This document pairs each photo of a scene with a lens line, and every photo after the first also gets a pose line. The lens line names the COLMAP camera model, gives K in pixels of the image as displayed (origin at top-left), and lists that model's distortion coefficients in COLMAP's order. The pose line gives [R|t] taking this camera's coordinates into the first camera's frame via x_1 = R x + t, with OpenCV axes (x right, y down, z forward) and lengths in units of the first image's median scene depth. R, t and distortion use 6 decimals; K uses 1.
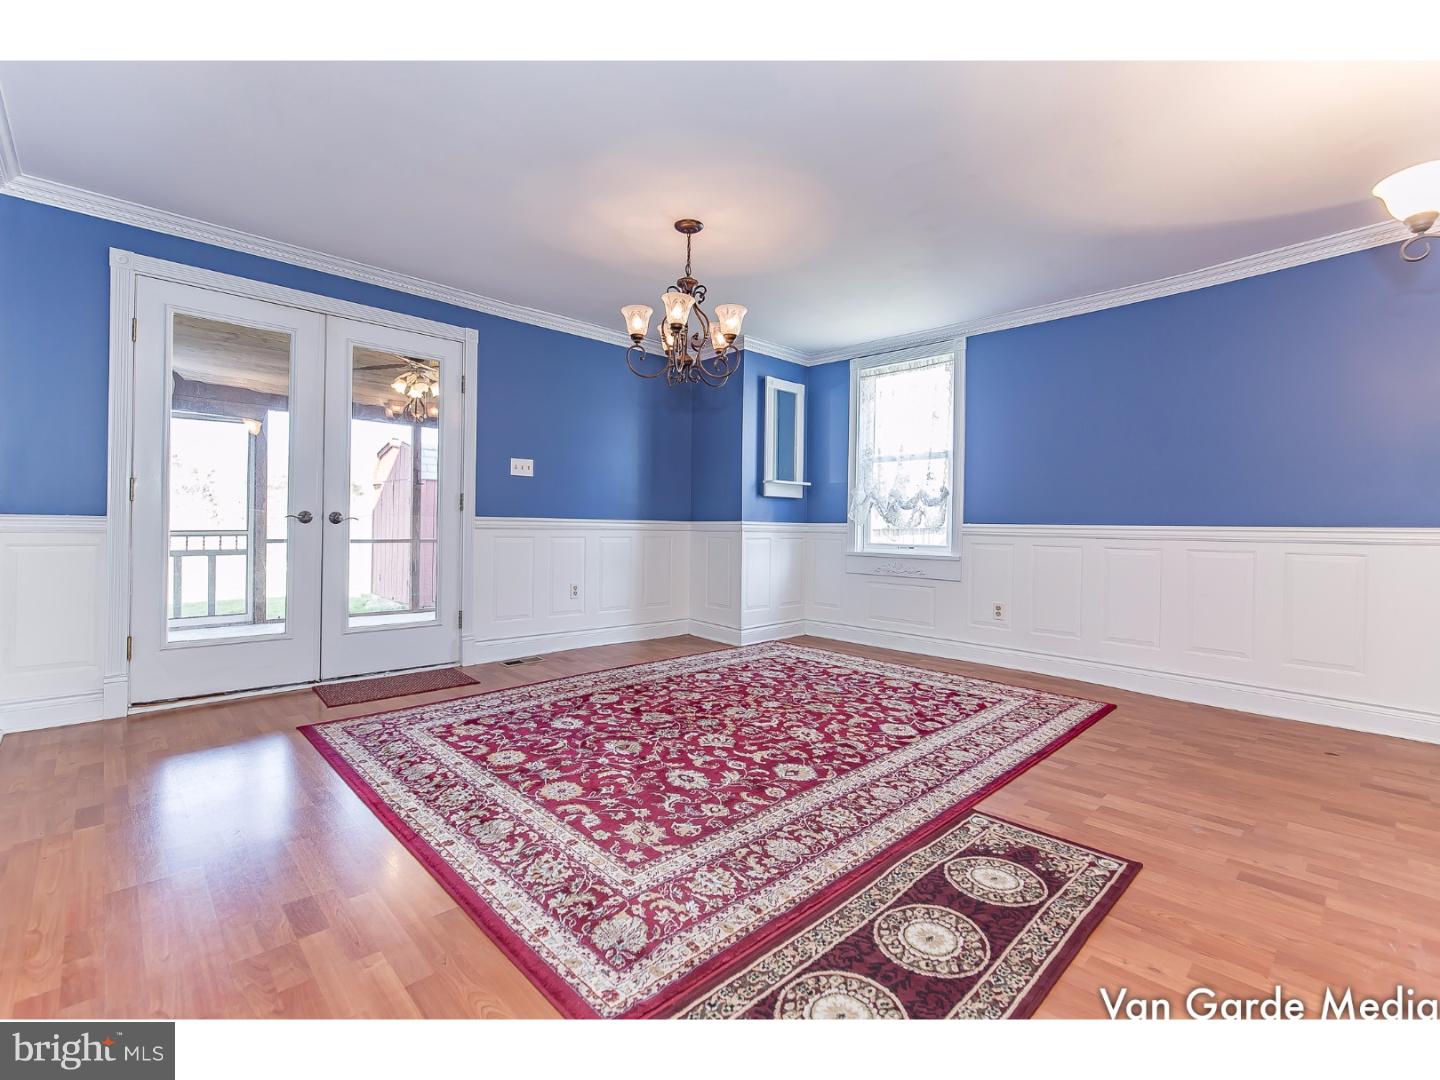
lens RADIAL K [[655.2, 0, 719.2], [0, 655.2, 531.8], [0, 0, 1]] dist [-0.001628, -0.000583]
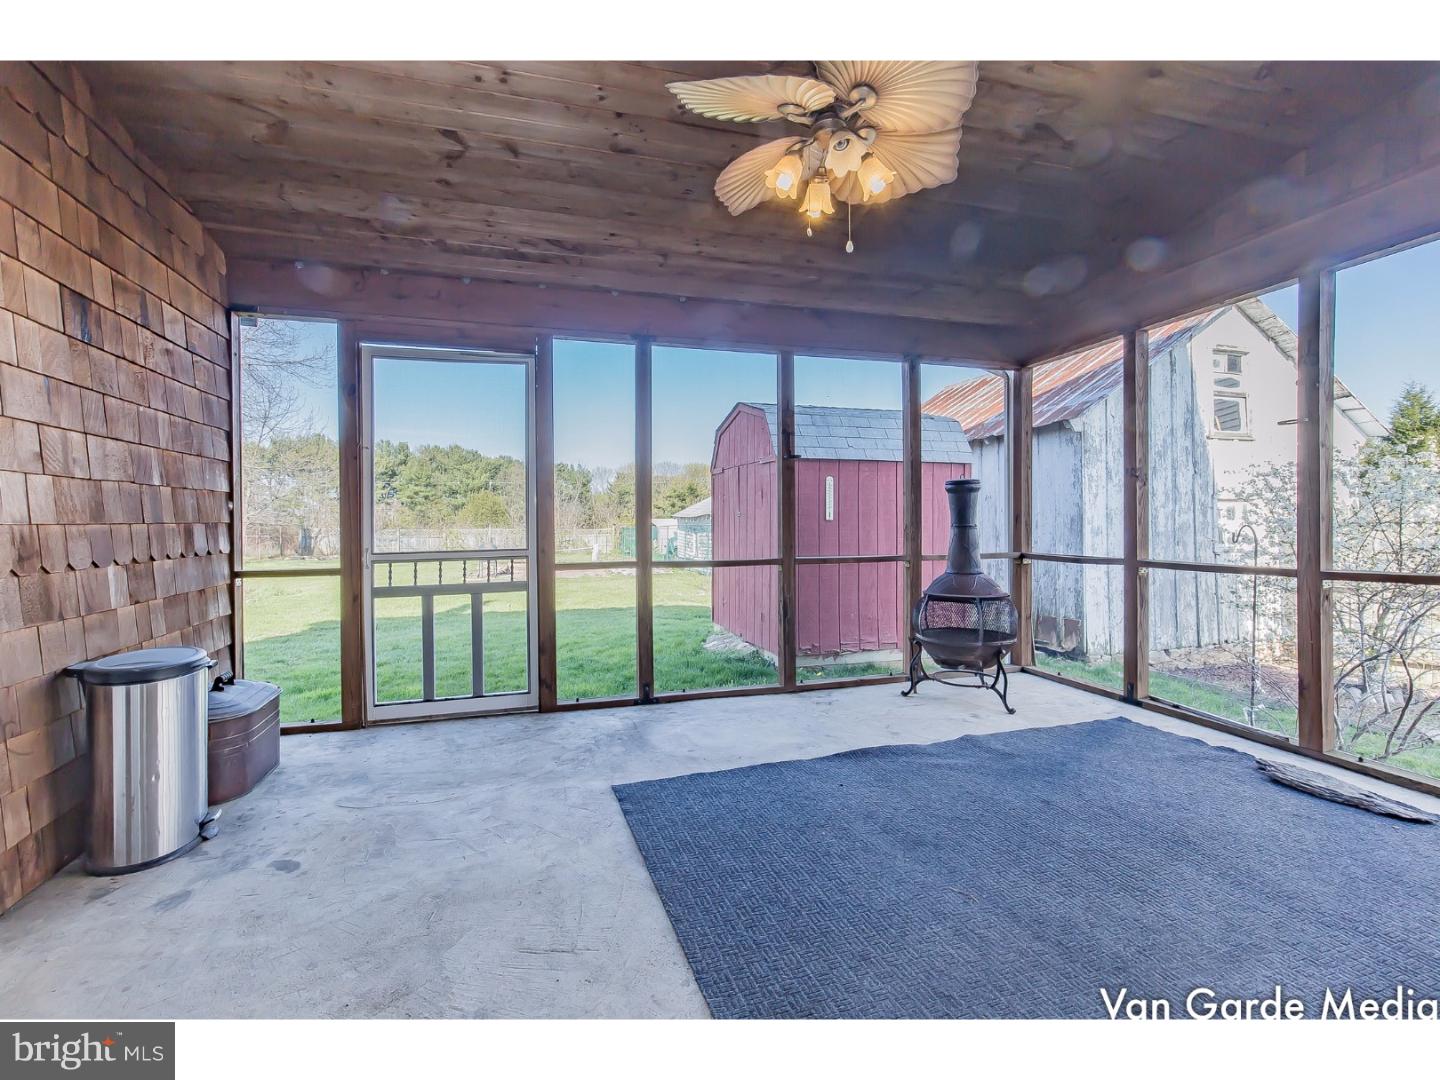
lens RADIAL K [[655.2, 0, 721.3], [0, 655.2, 533.7], [0, 0, 1]] dist [-0.001628, -0.000583]
pose [[0.893986, -0.020430, -0.447630, -0.501306], [0.018904, 0.999790, -0.007875, -0.011848], [0.447697, -0.001422, 0.894184, 0.904794]]
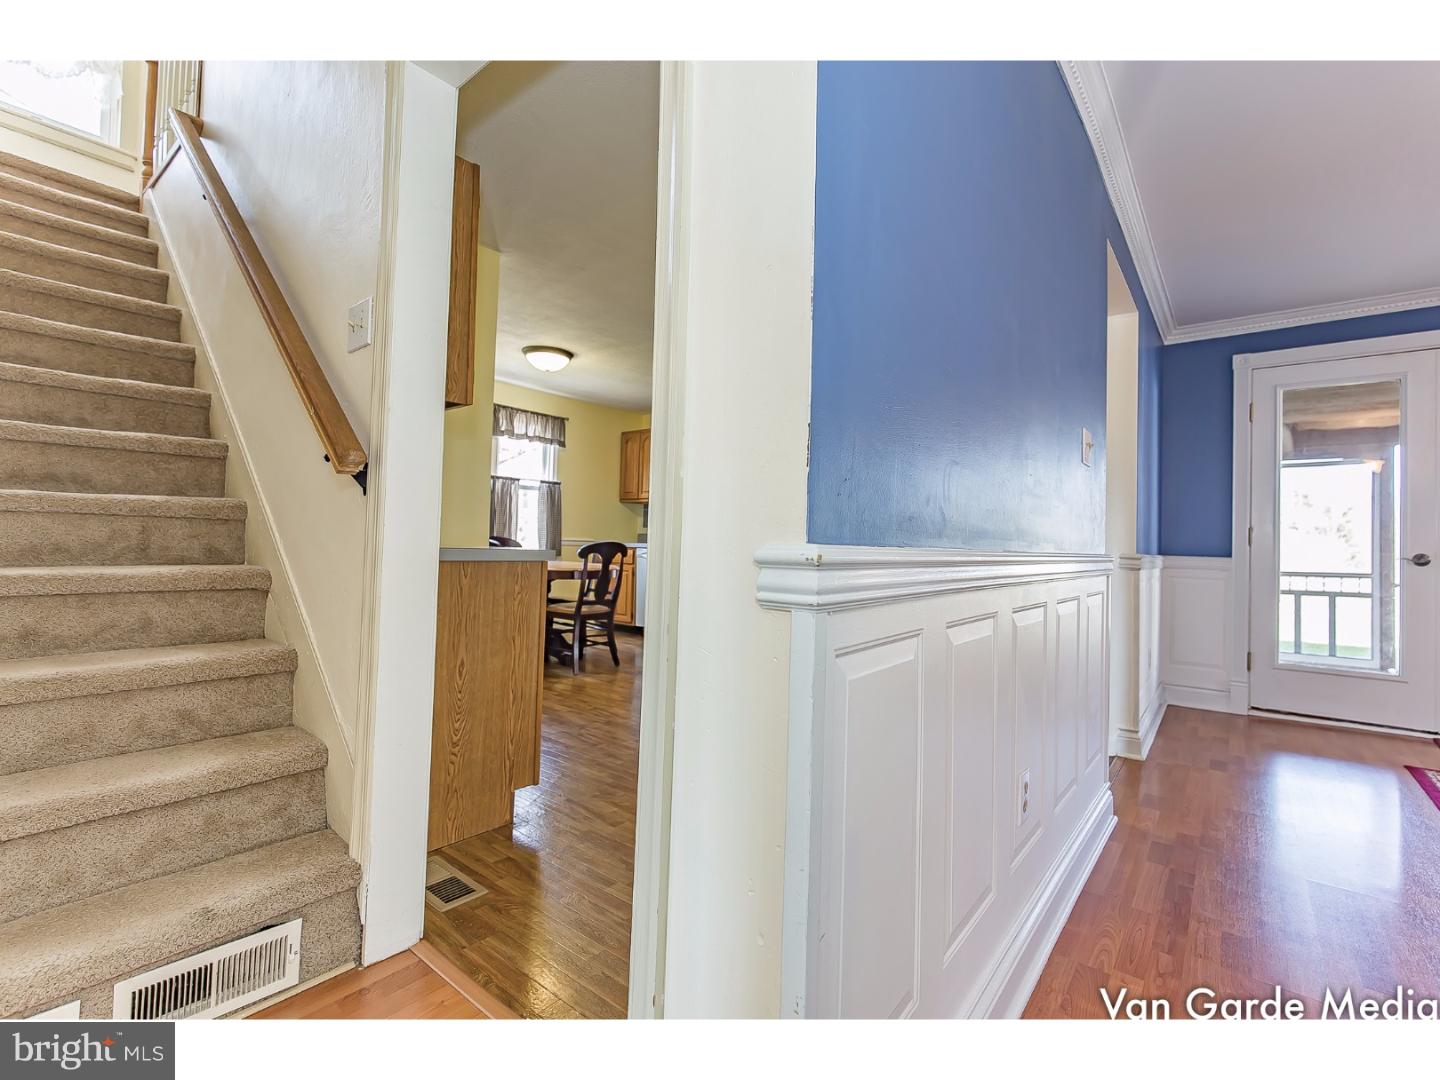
lens RADIAL K [[655.2, 0, 719.2], [0, 655.2, 532.4], [0, 0, 1]] dist [-0.001628, -0.000583]
pose [[0.144399, -0.035579, -0.988880, 0.155263], [-0.025884, 0.998876, -0.039718, 0.001988], [0.989181, 0.031332, 0.143315, -0.150950]]
